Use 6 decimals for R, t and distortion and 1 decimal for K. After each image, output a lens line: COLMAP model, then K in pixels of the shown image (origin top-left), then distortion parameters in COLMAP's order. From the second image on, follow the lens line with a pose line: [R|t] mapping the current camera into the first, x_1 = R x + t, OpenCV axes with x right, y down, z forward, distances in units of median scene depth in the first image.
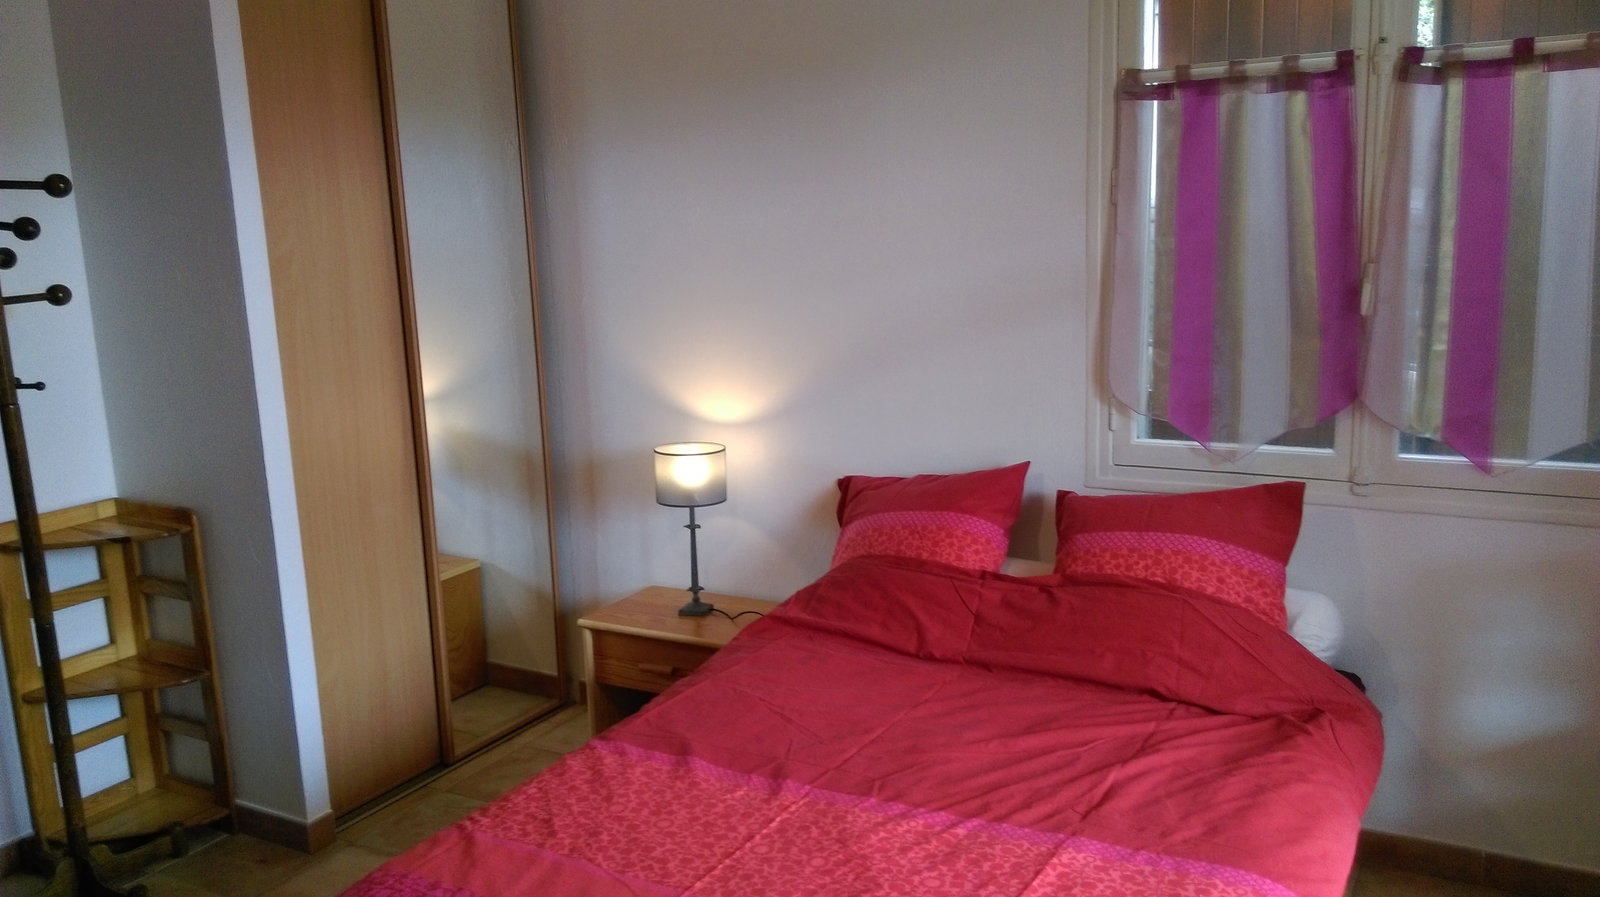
lens RADIAL K [[1289.7, 0, 801.4], [0, 1289.7, 454.5], [0, 0, 1]] dist [0.061957, -0.005370]
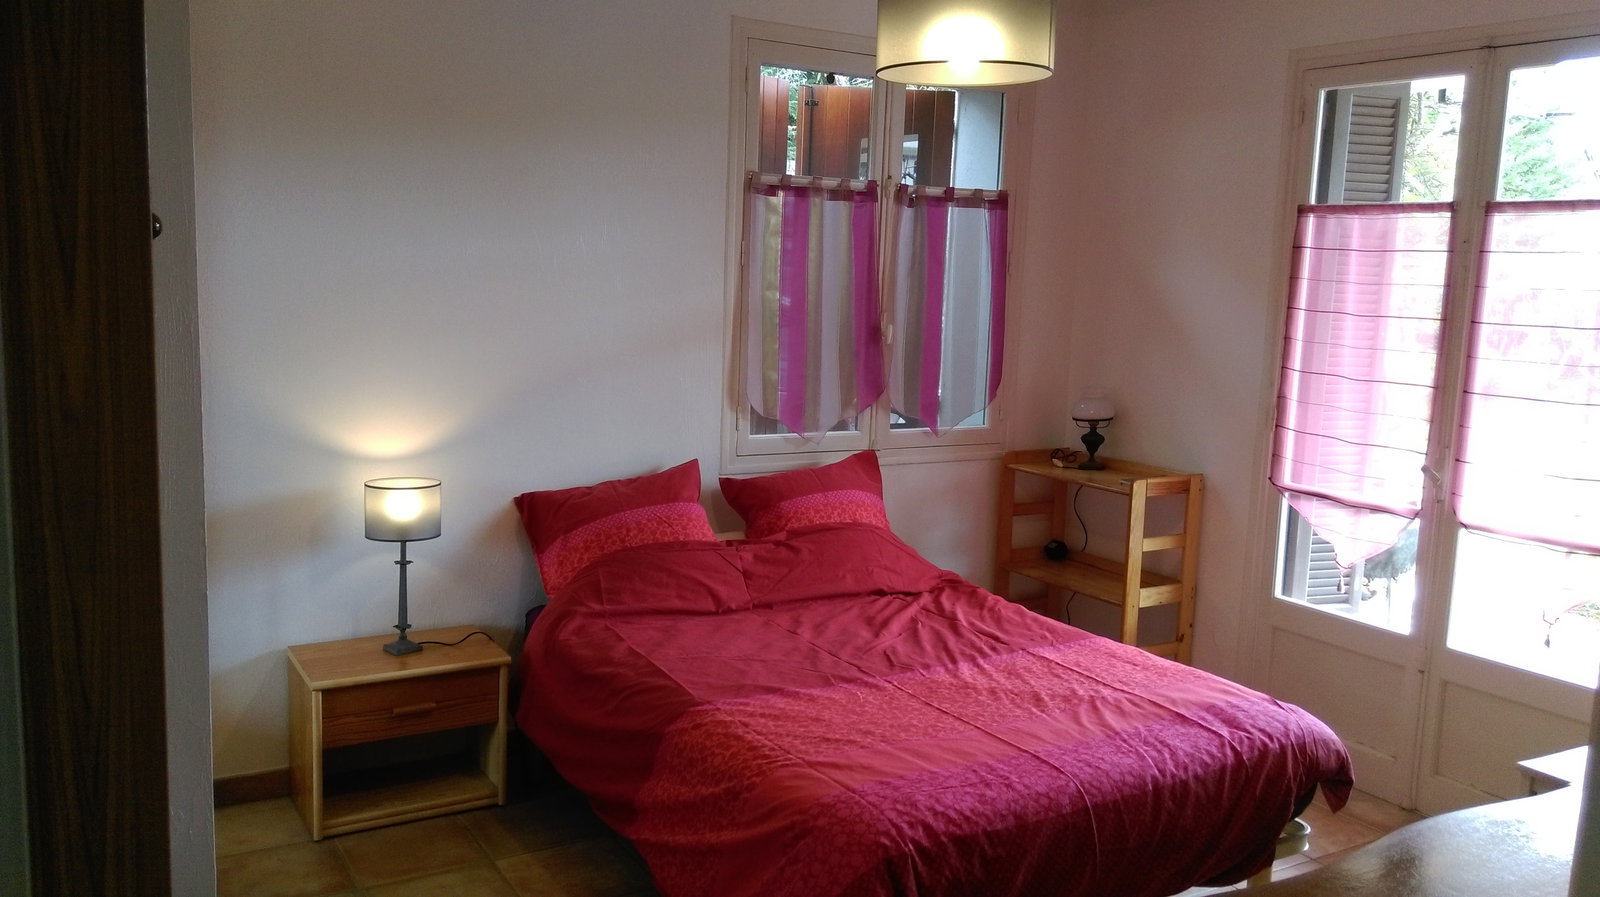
lens RADIAL K [[1289.7, 0, 801.8], [0, 1289.7, 446.2], [0, 0, 1]] dist [0.061957, -0.005370]
pose [[0.509212, -0.072945, 0.857544, -0.987018], [0.112901, 0.993453, 0.017464, -0.019966], [-0.853204, 0.087925, 0.514113, 0.273035]]
